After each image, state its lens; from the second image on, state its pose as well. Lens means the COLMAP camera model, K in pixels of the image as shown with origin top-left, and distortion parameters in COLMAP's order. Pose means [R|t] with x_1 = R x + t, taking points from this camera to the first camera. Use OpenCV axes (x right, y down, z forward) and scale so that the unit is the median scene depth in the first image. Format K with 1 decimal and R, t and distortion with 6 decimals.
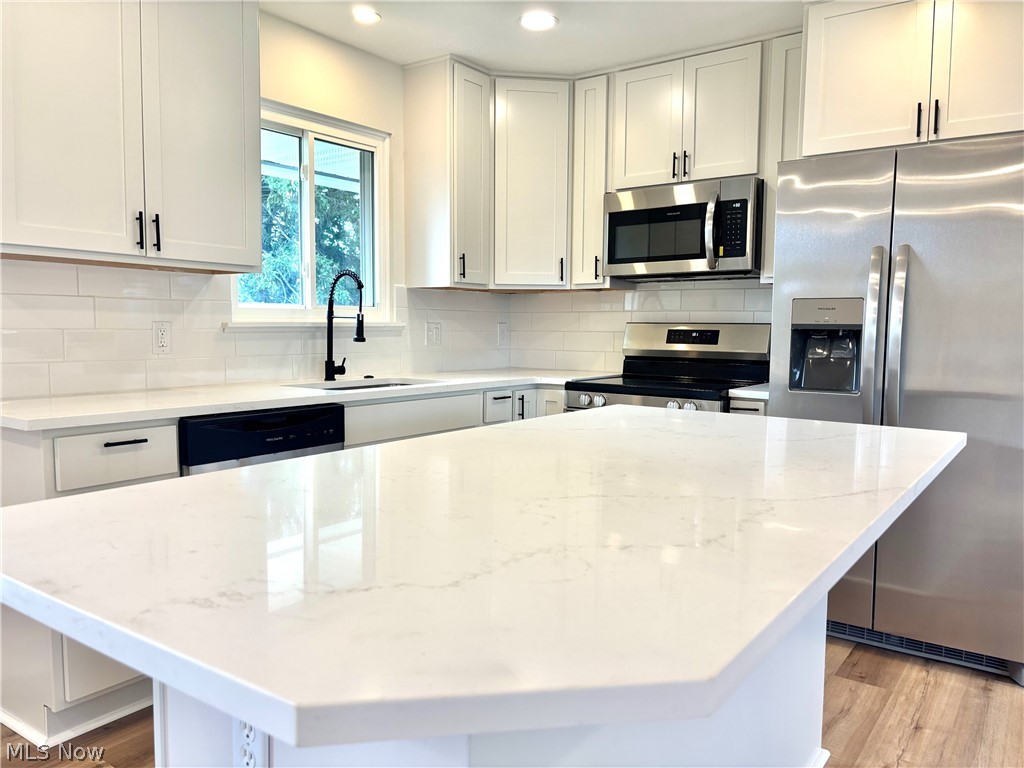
lens RADIAL K [[772.0, 0, 509.8], [0, 772.0, 394.5], [0, 0, 1]] dist [0.026846, -0.006329]
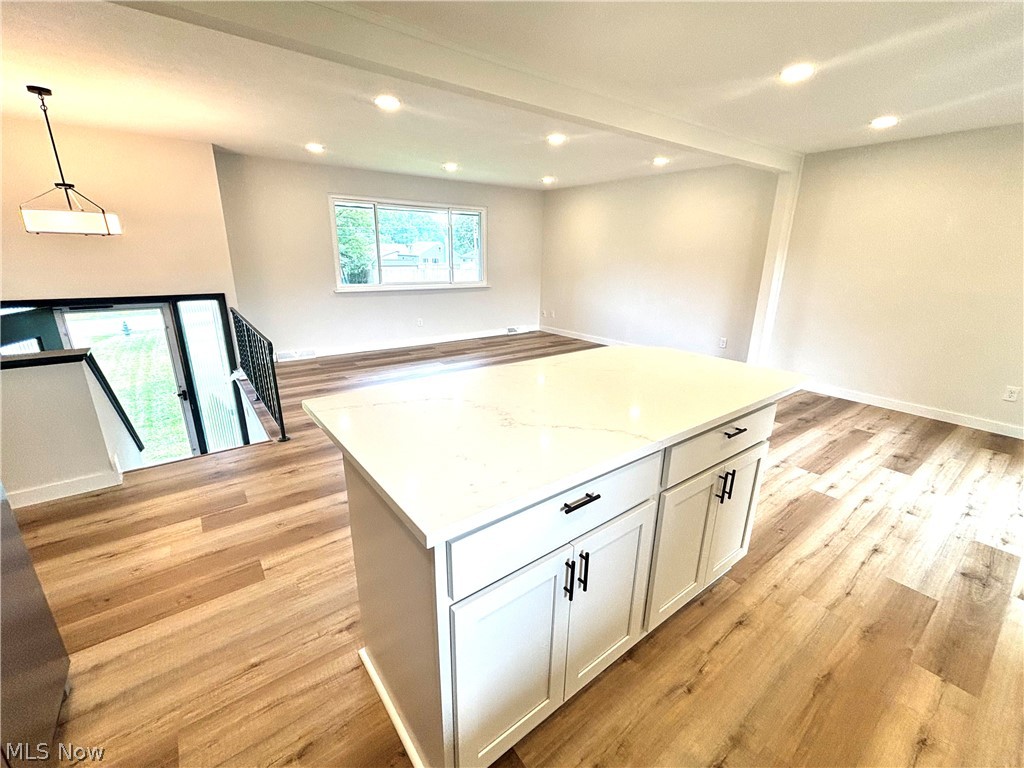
lens RADIAL K [[435.2, 0, 512.0], [0, 435.2, 384.0], [0, 0, 1]] dist [0.001148, -0.000186]
pose [[-0.958463, -0.104706, 0.265301, 0.003909], [0.002855, 0.926607, 0.376020, -0.150957], [-0.285202, 0.361159, -0.887820, 0.858828]]
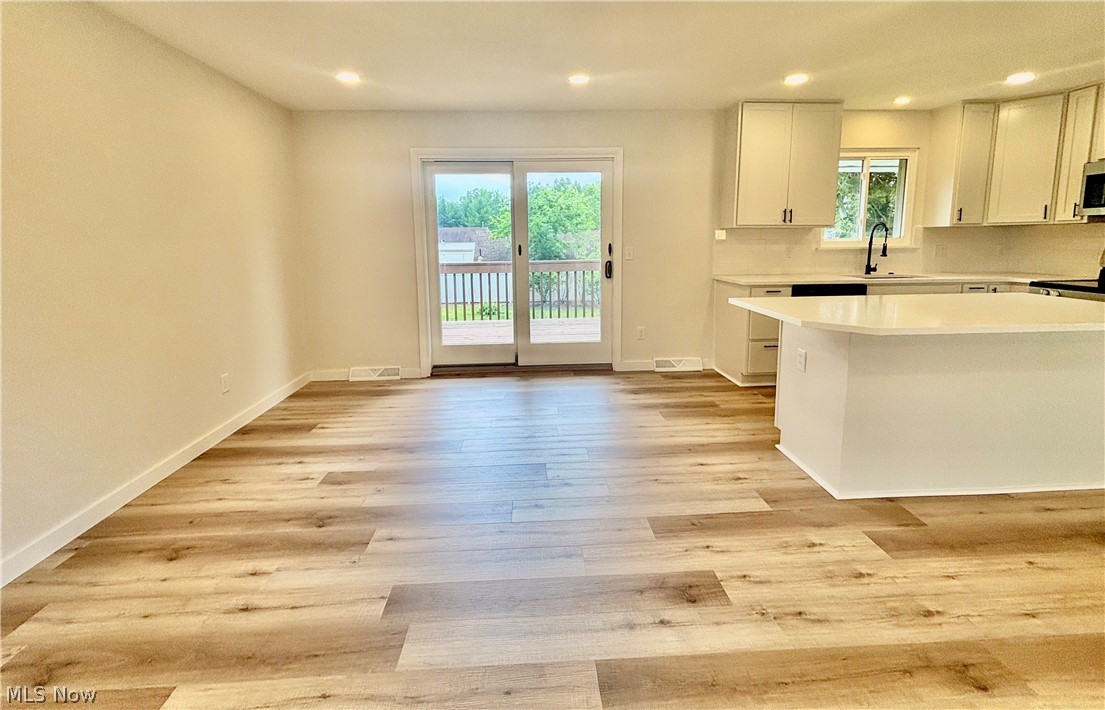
lens RADIAL K [[469.3, 0, 553.2], [0, 469.3, 300.0], [0, 0, 1]] dist [0.001001, 0.000646]
pose [[0.634015, 0.088731, -0.768213, 0.213163], [-0.053971, 0.996050, 0.070504, 0.008367], [0.771435, -0.003239, 0.636300, -0.478053]]
